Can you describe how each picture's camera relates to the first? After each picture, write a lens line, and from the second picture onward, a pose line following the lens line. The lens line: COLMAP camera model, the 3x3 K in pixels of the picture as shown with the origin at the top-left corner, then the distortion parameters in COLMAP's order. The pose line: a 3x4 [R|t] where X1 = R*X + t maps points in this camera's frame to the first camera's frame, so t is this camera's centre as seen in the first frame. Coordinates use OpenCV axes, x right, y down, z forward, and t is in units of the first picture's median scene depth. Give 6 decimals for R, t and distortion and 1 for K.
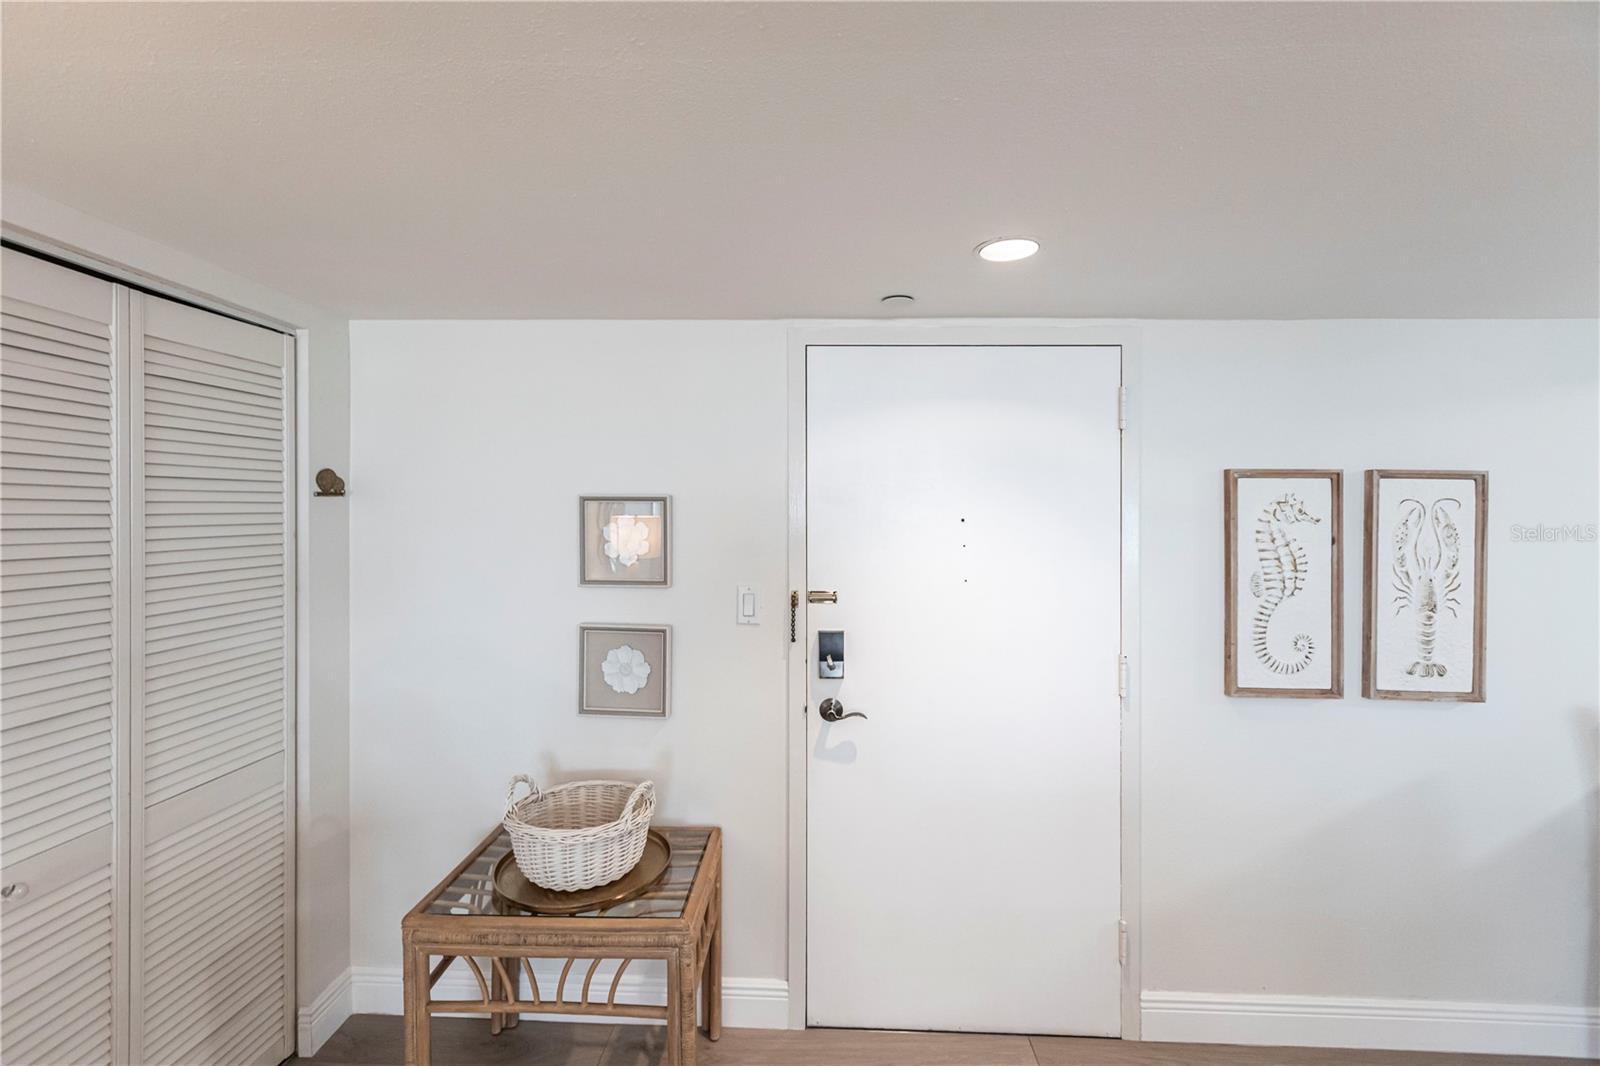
lens RADIAL K [[734.5, 0, 800.0], [0, 734.5, 533.0], [0, 0, 1]] dist [-0.000364, -0.000042]
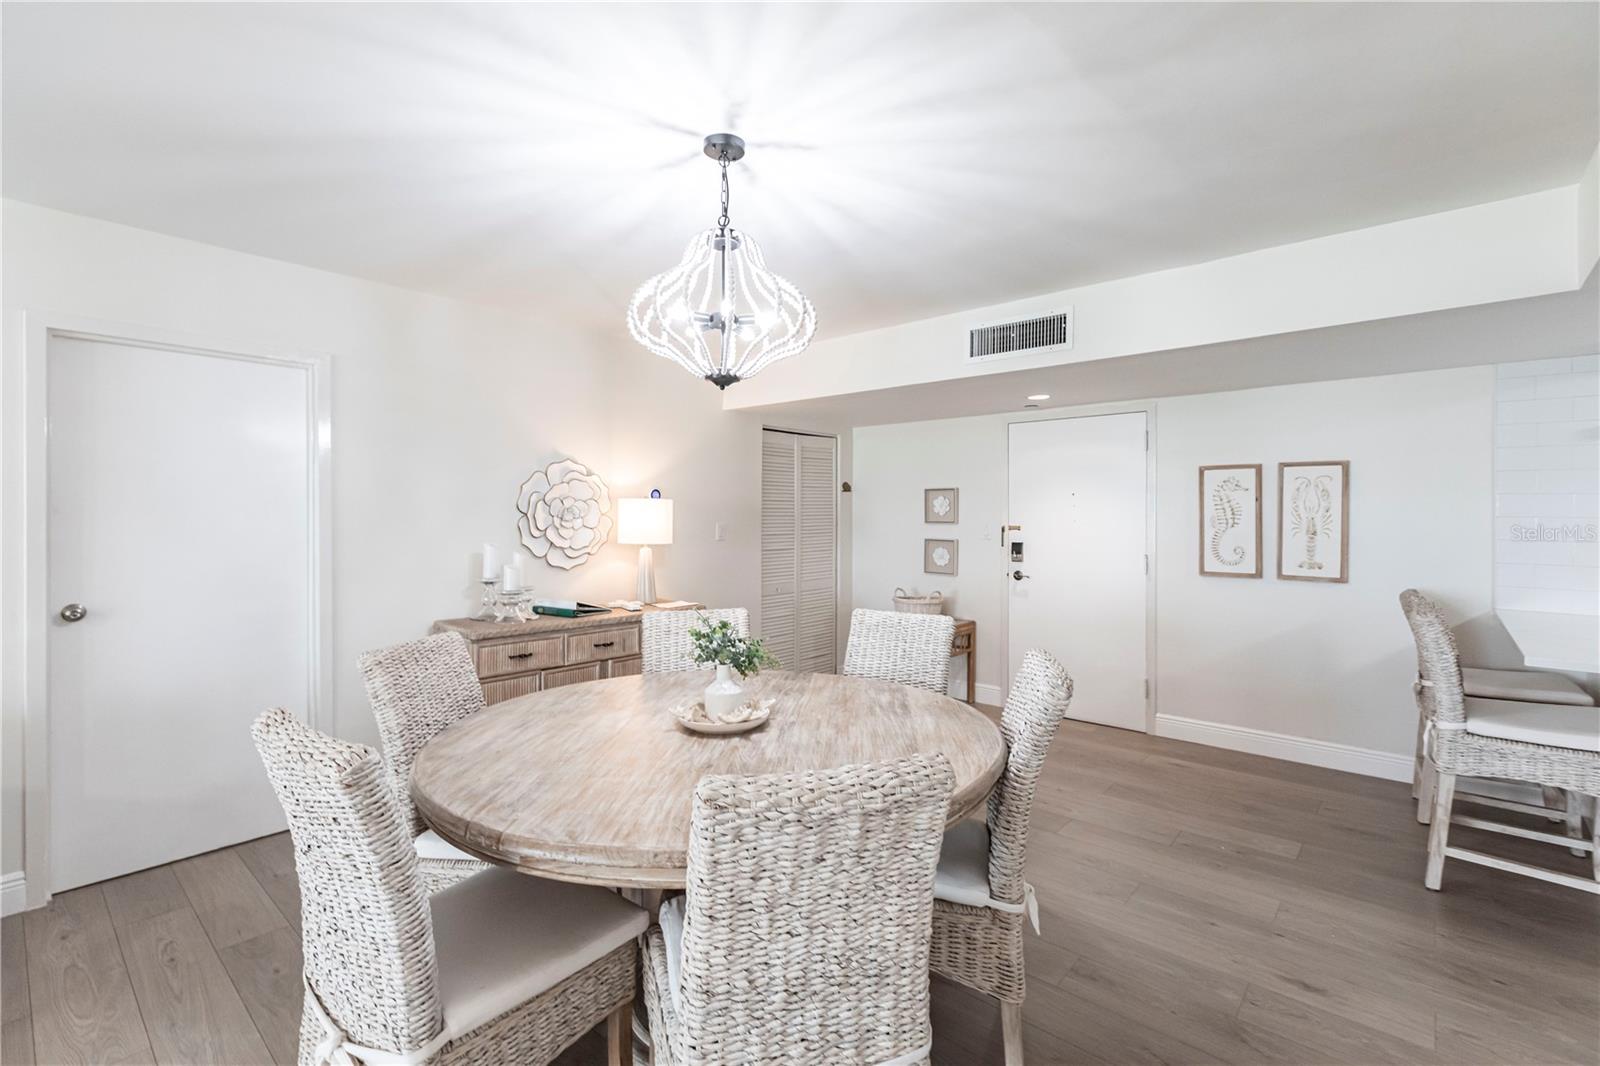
lens RADIAL K [[769.9, 0, 800.0], [0, 769.9, 533.0], [0, 0, 1]] dist [-0.000476, -0.000167]
pose [[0.777618, 0.004489, -0.628721, 1.074732], [-0.006419, 0.999979, -0.000800, 0.111360], [0.628704, 0.004658, 0.777631, -1.404486]]
